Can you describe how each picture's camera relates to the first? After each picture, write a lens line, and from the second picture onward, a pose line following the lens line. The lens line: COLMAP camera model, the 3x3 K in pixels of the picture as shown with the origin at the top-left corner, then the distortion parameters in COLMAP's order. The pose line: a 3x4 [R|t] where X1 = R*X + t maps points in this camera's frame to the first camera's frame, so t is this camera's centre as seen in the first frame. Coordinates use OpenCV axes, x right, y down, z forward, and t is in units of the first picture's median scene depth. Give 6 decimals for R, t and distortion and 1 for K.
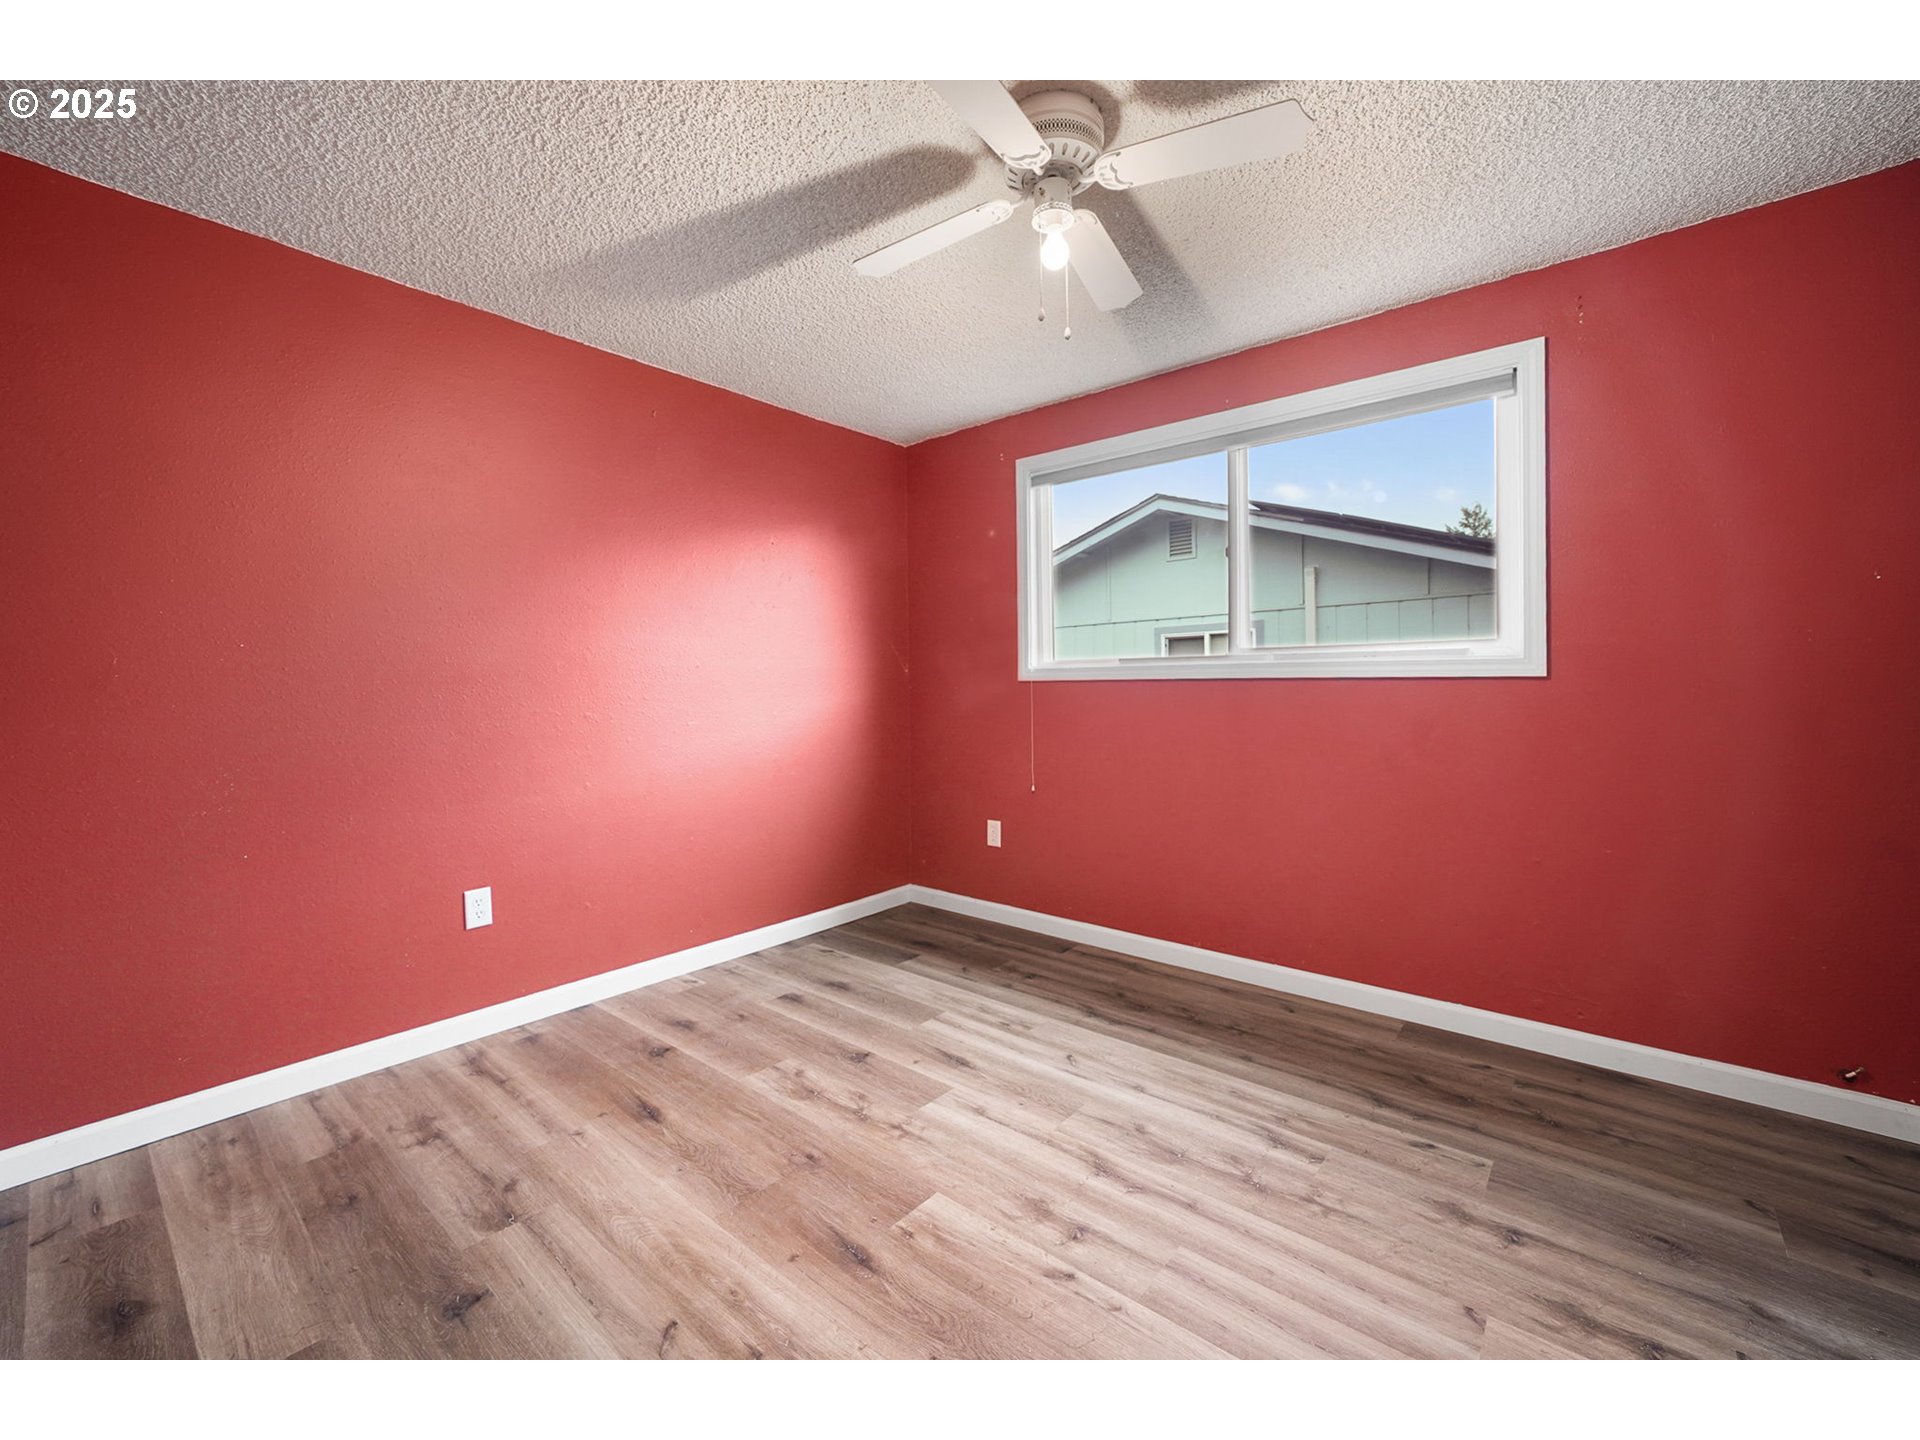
lens RADIAL K [[799.8, 0, 947.1], [0, 799.8, 727.5], [0, 0, 1]] dist [0.000826, 0.000184]
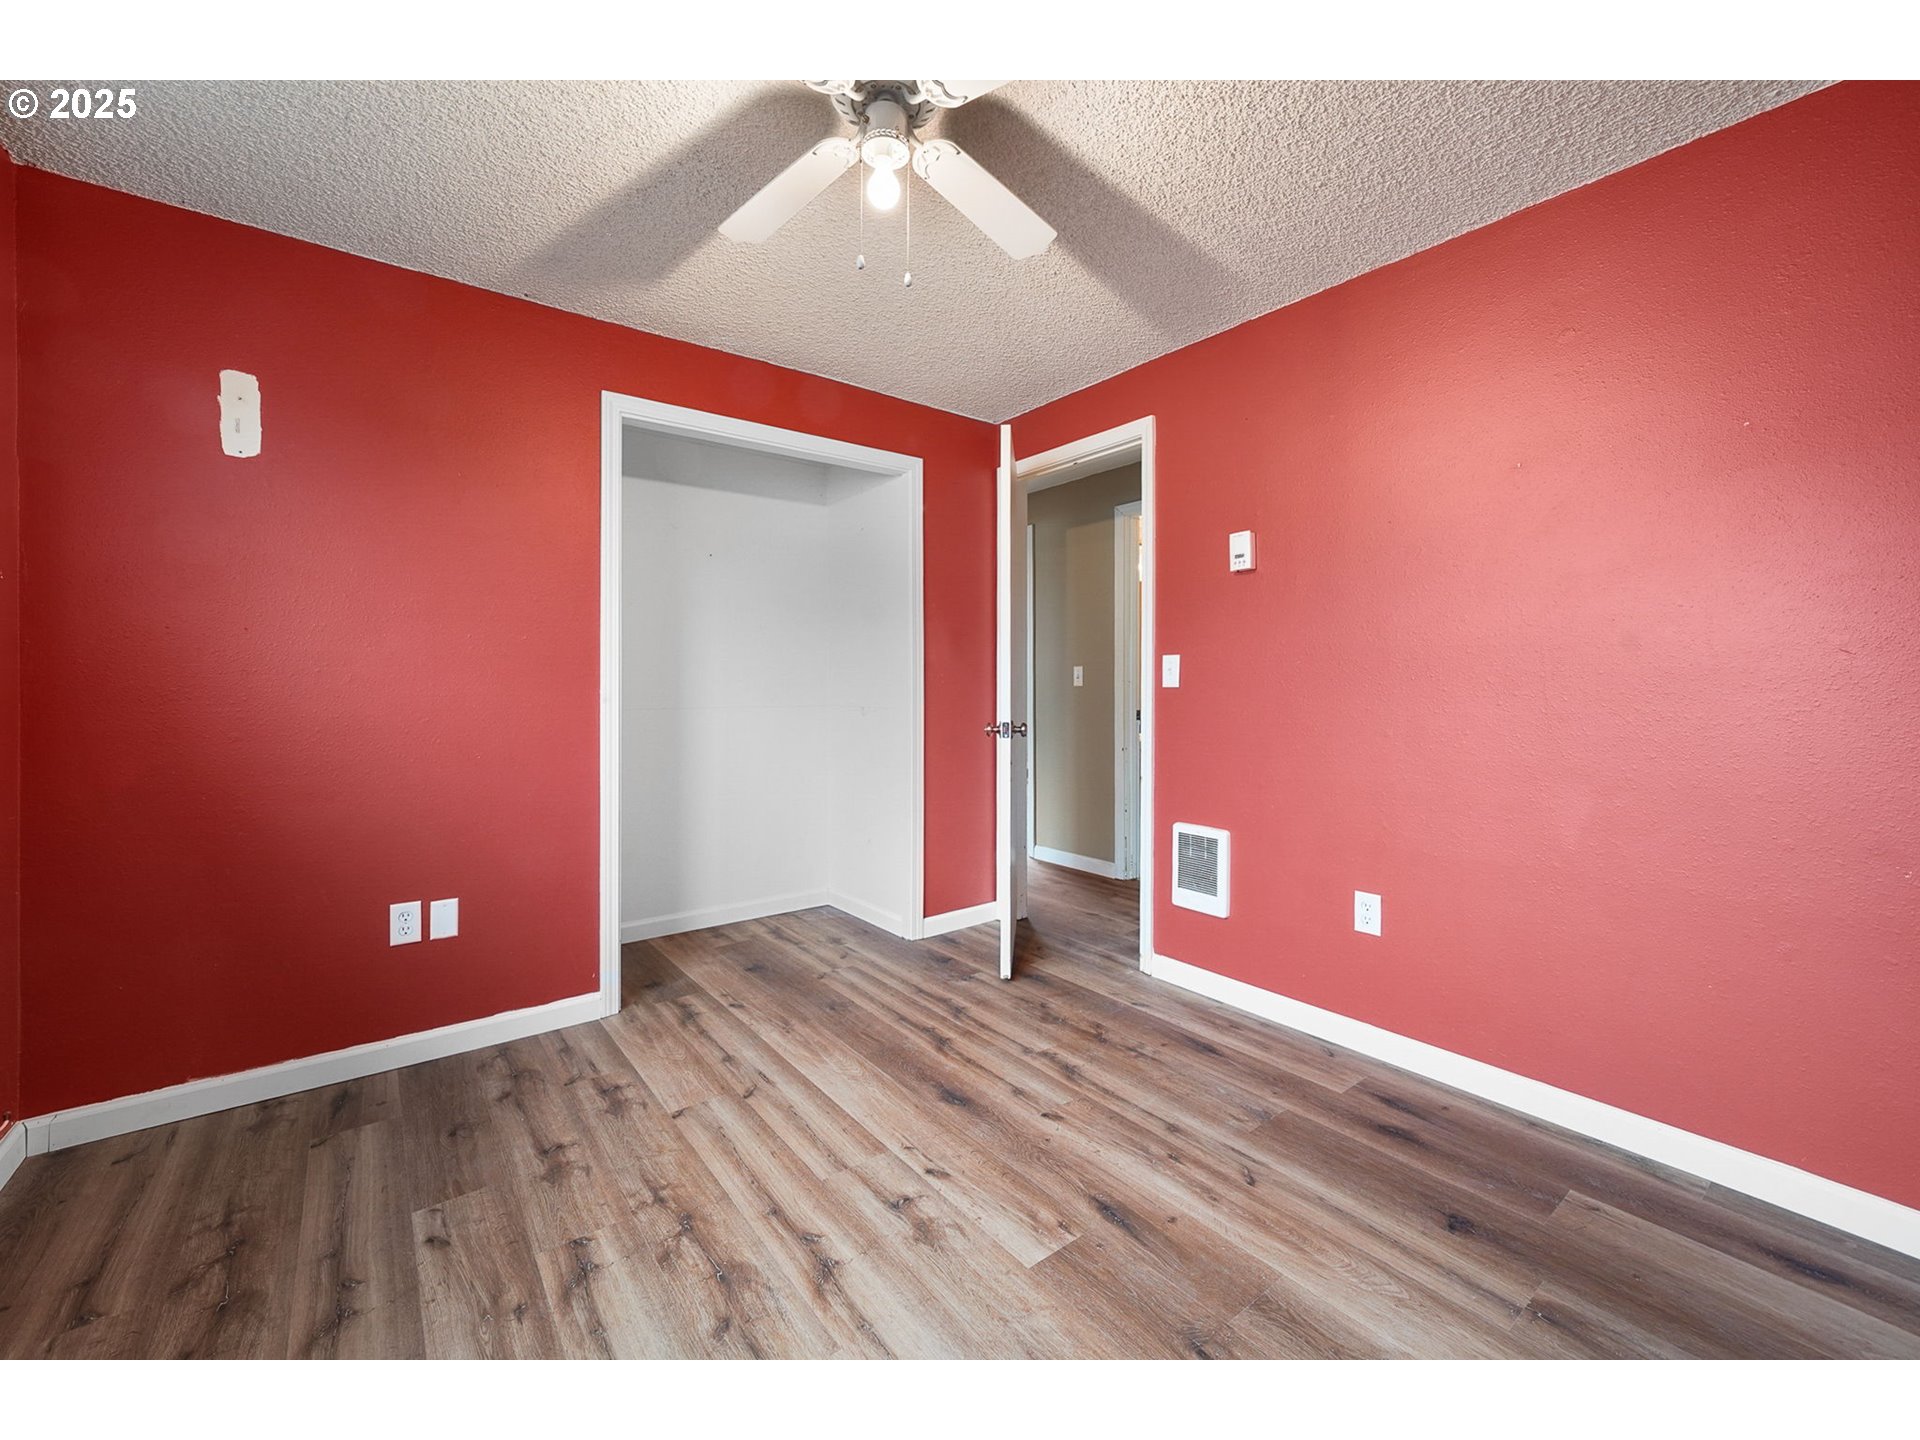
lens RADIAL K [[799.8, 0, 947.1], [0, 799.8, 727.5], [0, 0, 1]] dist [0.000826, 0.000184]
pose [[-0.979353, -0.003111, 0.202134, -0.107213], [0.018354, 0.994384, 0.104232, -0.101291], [-0.201323, 0.105790, -0.973795, 1.947570]]
